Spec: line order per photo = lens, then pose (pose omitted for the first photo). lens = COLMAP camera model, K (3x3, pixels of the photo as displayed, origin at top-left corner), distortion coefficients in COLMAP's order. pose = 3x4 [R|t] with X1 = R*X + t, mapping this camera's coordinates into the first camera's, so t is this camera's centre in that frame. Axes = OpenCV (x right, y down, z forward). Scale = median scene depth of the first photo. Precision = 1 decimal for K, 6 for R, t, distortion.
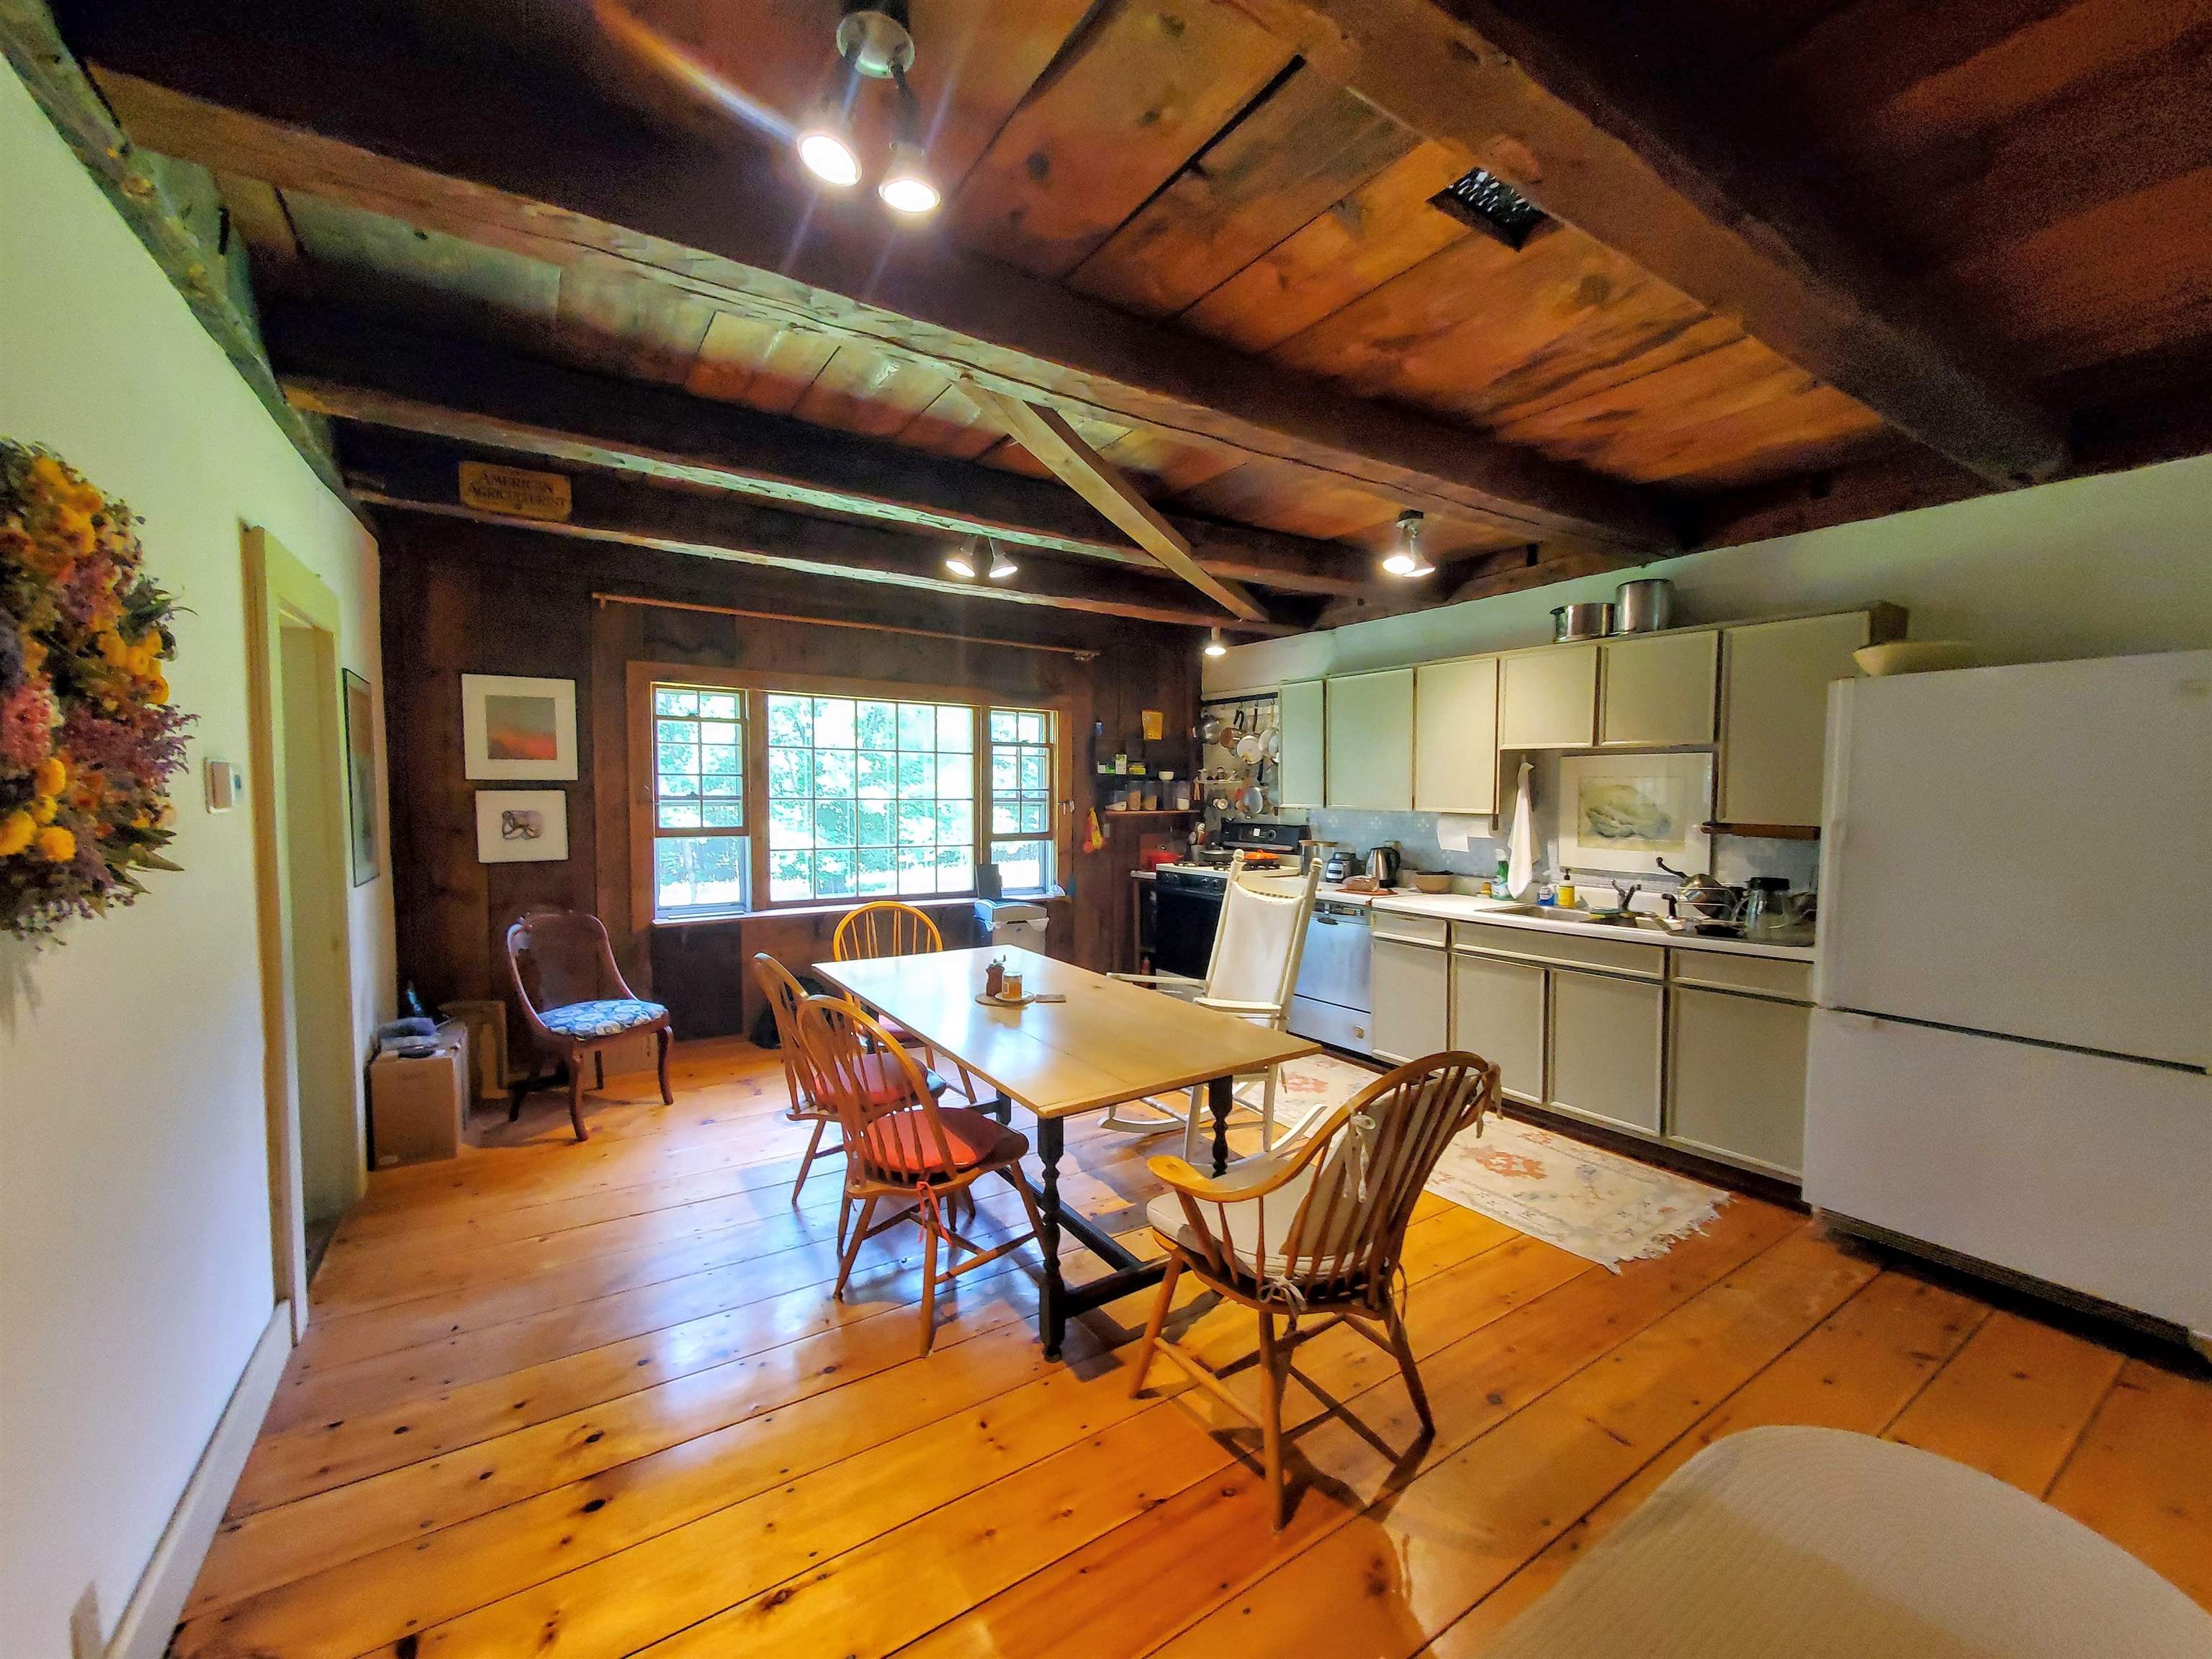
lens RADIAL K [[870.7, 0, 1100.9], [0, 870.7, 830.8], [0, 0, 1]] dist [0.000667, -0.000916]
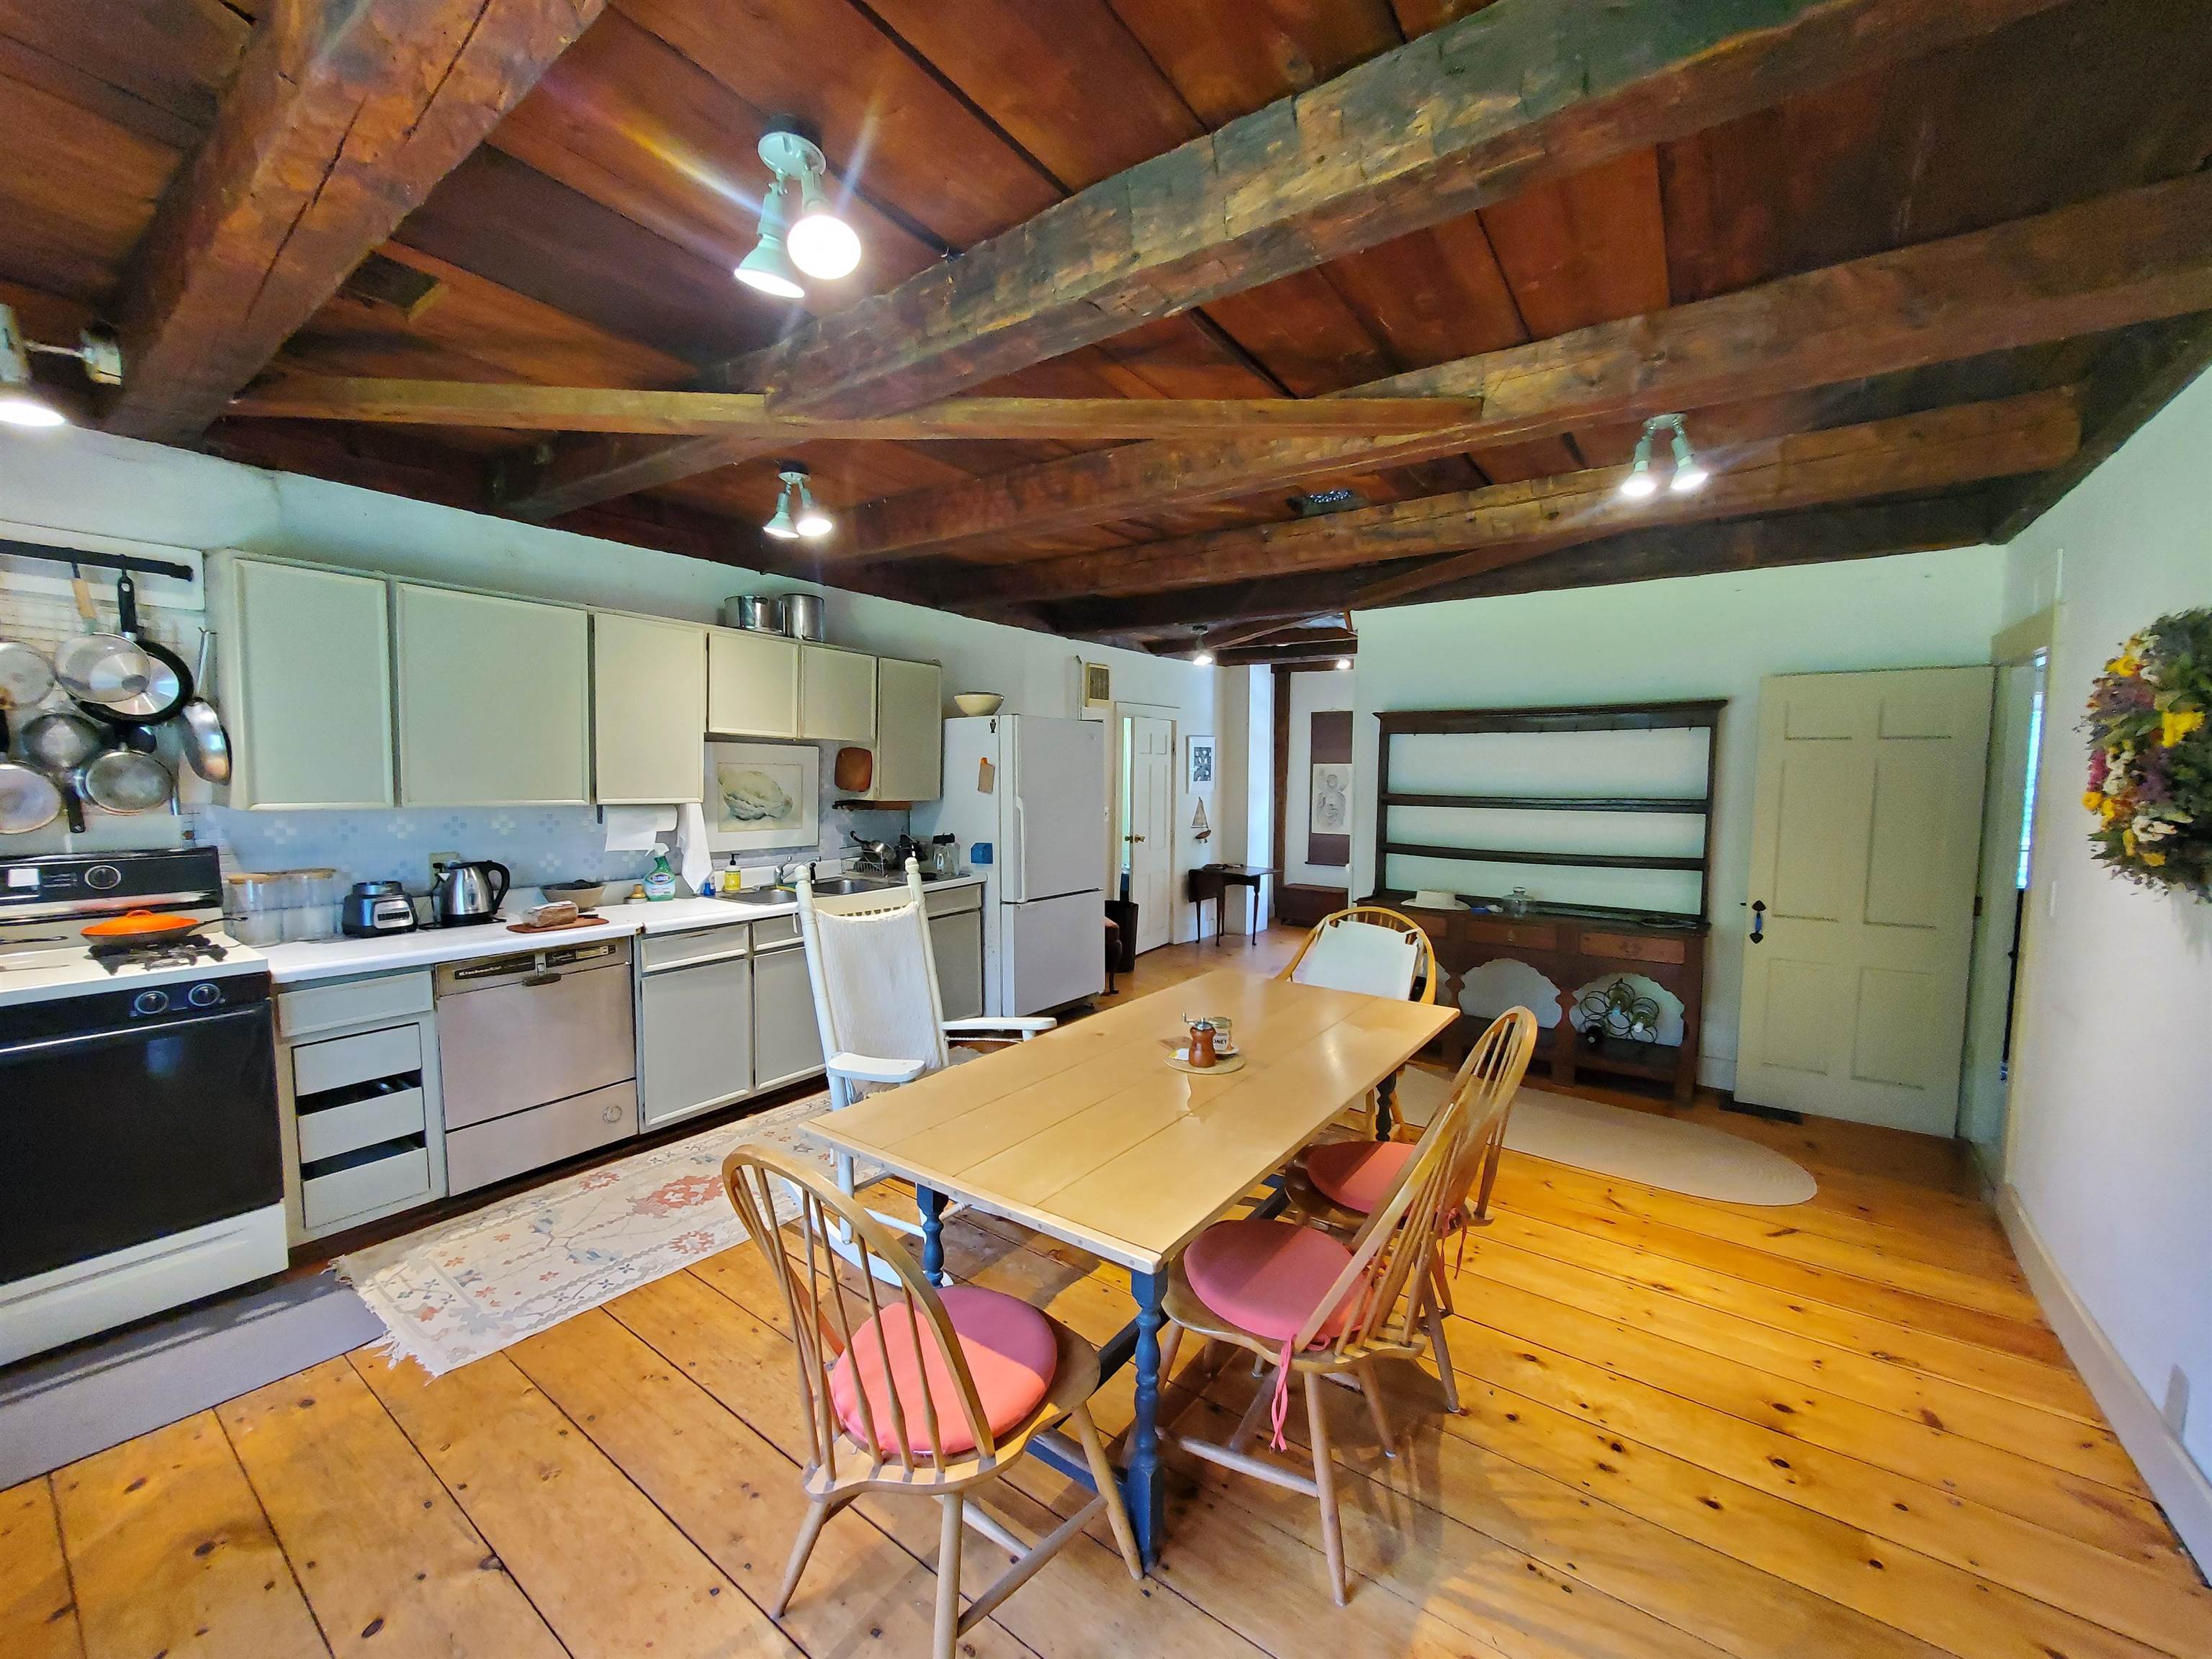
lens RADIAL K [[870.7, 0, 1100.9], [0, 870.7, 830.8], [0, 0, 1]] dist [0.000667, -0.000916]
pose [[-0.360775, -0.070018, 0.930021, -0.619658], [0.029377, 0.995830, 0.086368, -0.064692], [-0.932190, 0.058480, -0.357214, 1.072890]]
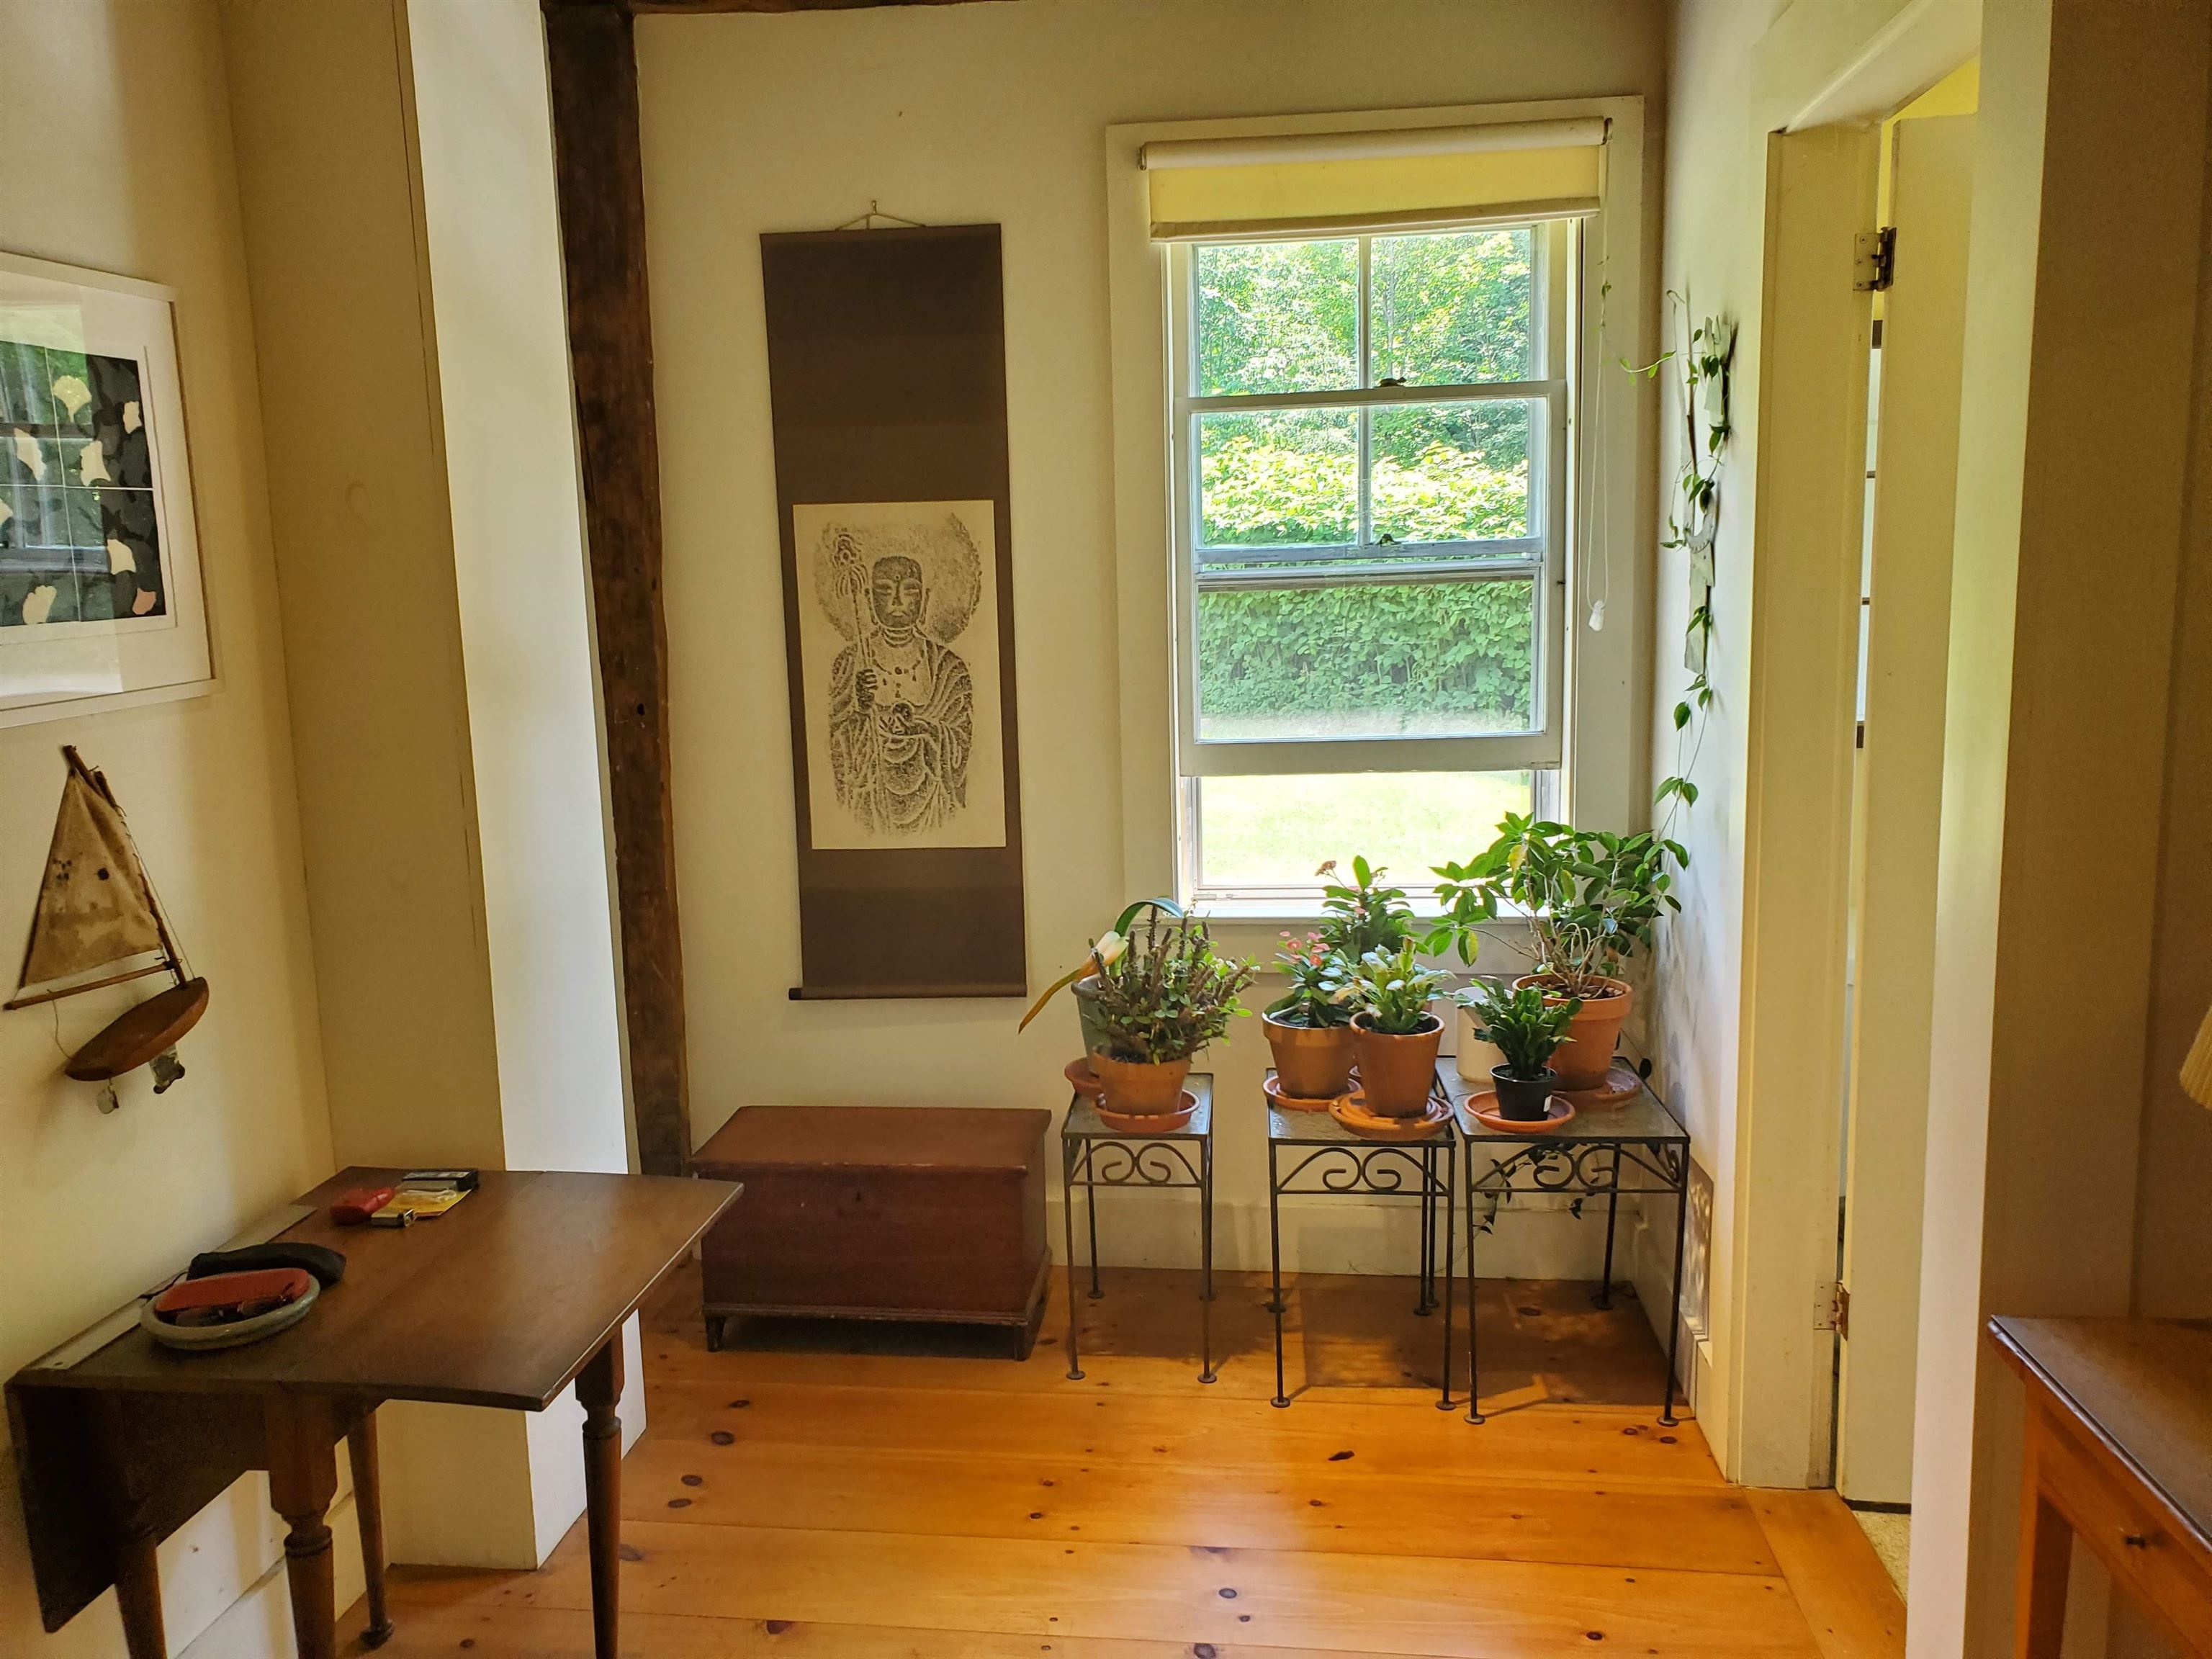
lens RADIAL K [[1744.3, 0, 1106.0], [0, 1744.3, 829.5], [0, 0, 1]] dist [0.000760, 0.001077]
pose [[-0.779234, -0.076134, 0.622091, 0.691100], [0.047554, 0.982551, 0.179814, -0.013006], [-0.624926, 0.169700, -0.762017, 0.297068]]
